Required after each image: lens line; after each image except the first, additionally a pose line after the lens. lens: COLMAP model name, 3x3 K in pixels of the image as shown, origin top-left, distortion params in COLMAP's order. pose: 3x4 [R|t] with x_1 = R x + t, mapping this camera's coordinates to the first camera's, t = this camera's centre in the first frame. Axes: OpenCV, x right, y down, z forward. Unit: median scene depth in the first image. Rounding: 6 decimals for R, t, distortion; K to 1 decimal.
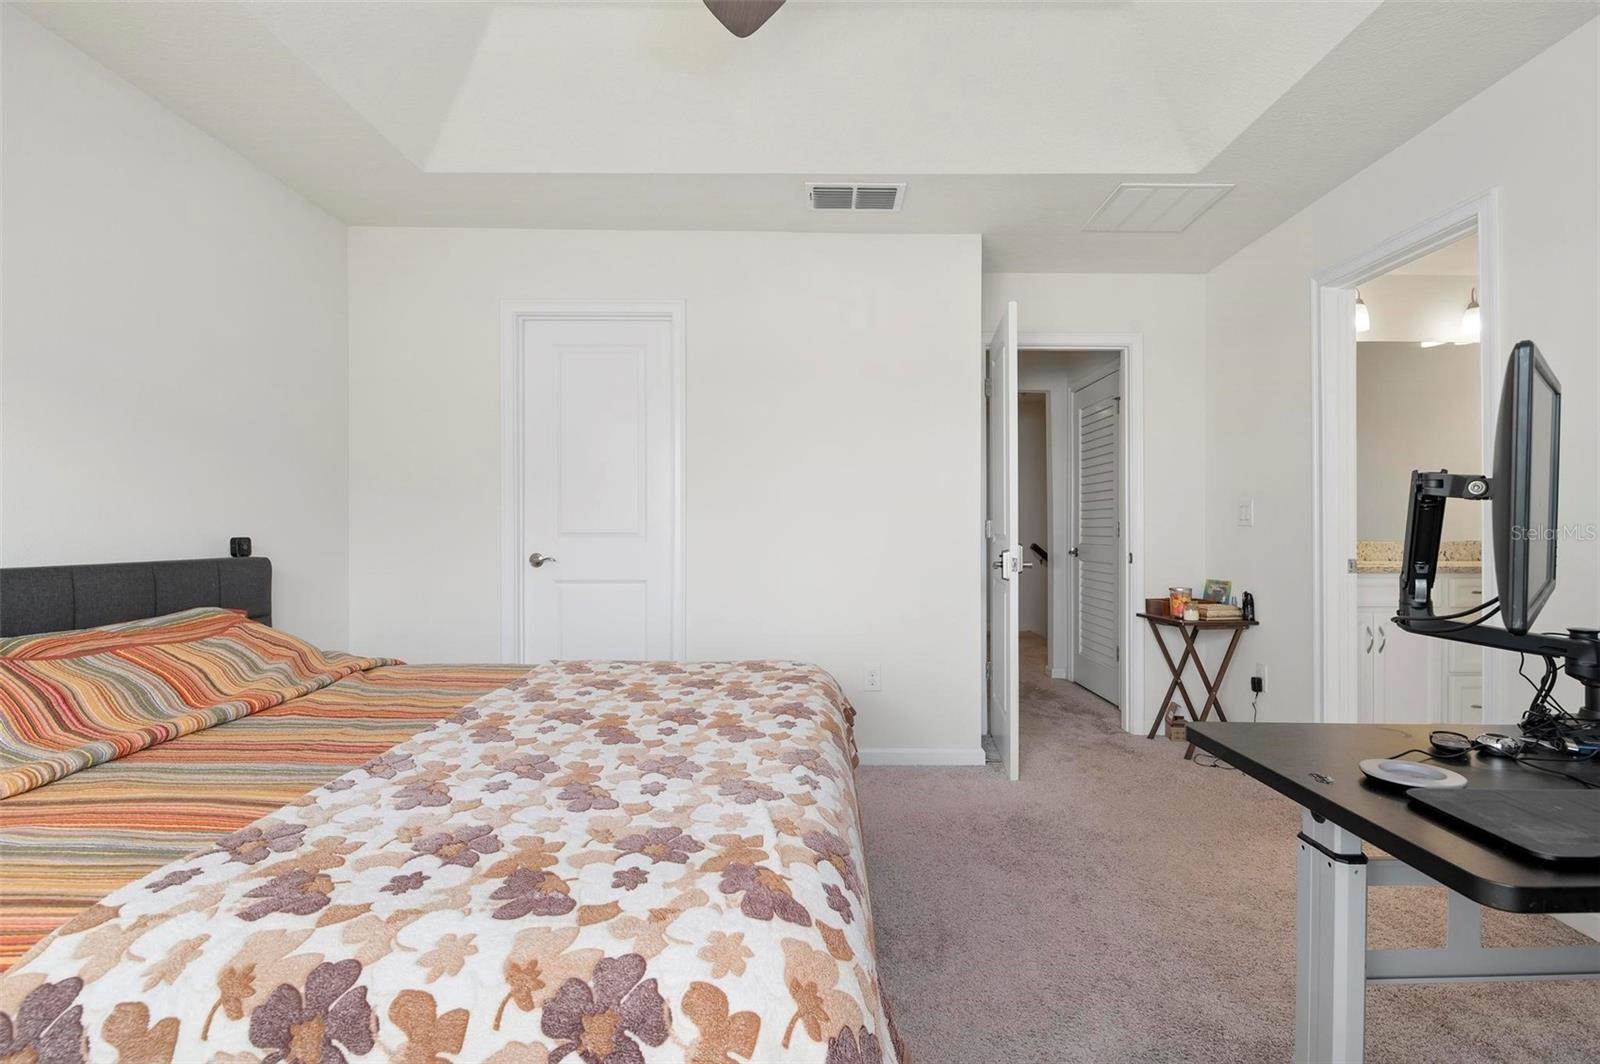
lens RADIAL K [[755.4, 0, 801.3], [0, 755.4, 530.8], [0, 0, 1]] dist [-0.007283, -0.004197]
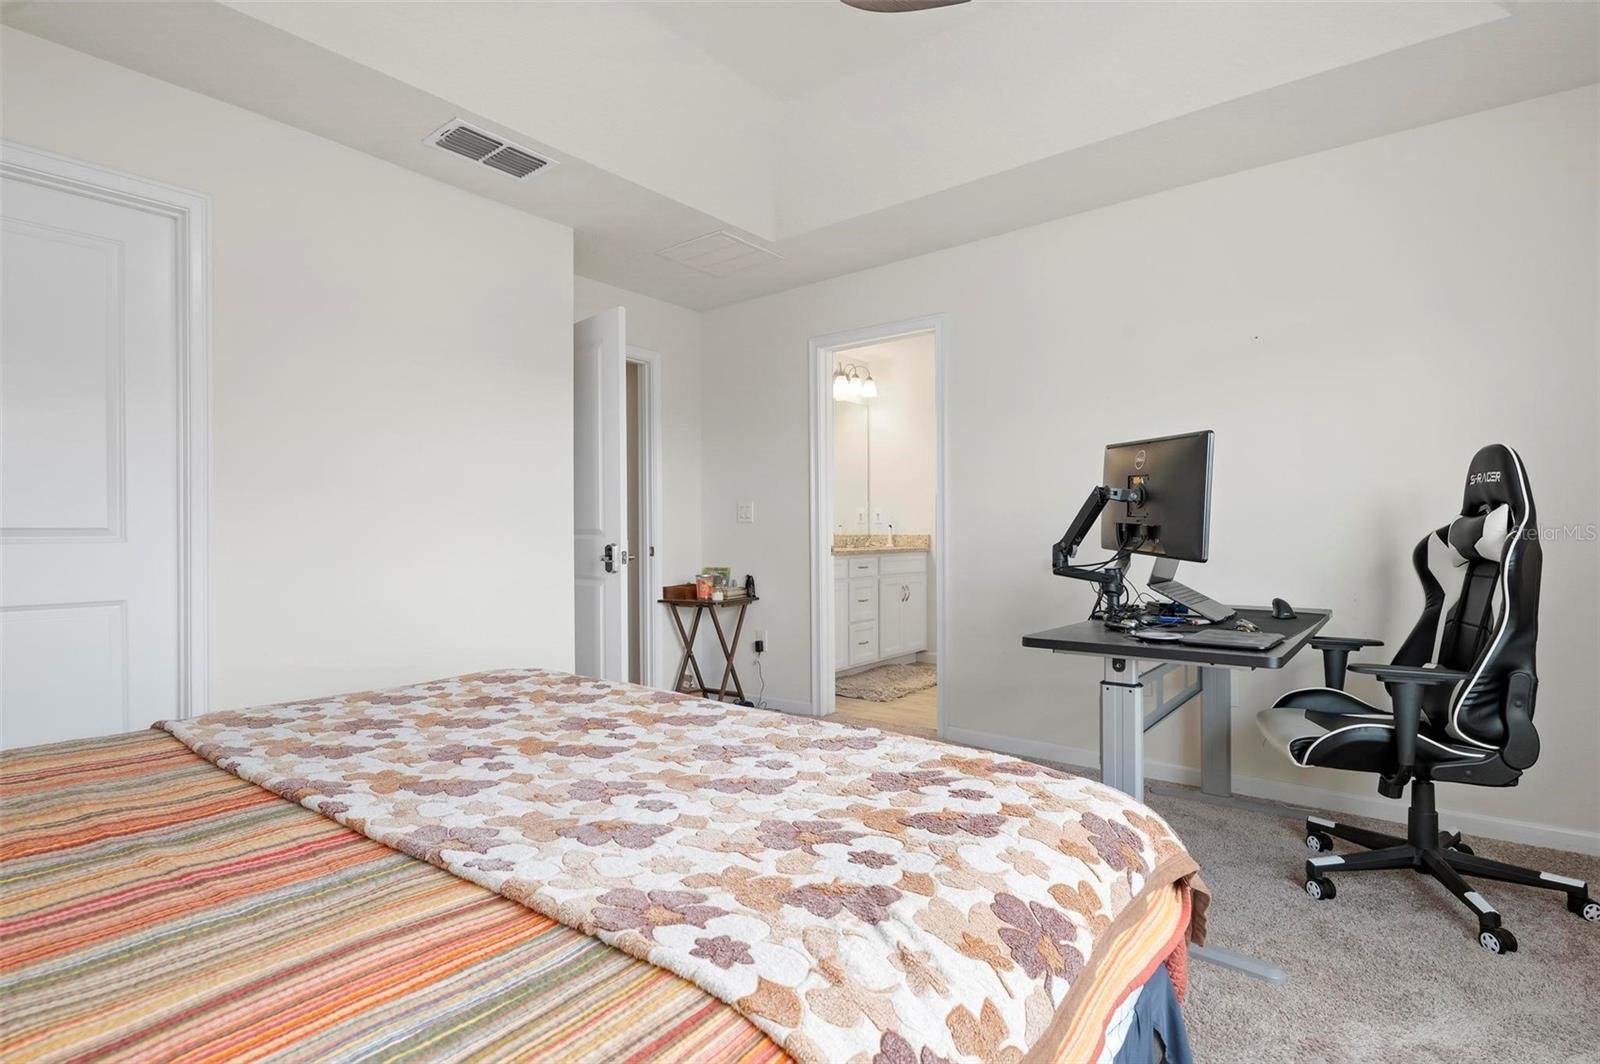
lens RADIAL K [[755.4, 0, 840.7], [0, 755.4, 538.4], [0, 0, 1]] dist [-0.007283, -0.004197]
pose [[0.620913, -0.011890, 0.783789, -0.975350], [0.006134, 0.999928, 0.010309, 0.026710], [-0.783856, -0.001594, 0.620941, 0.307068]]
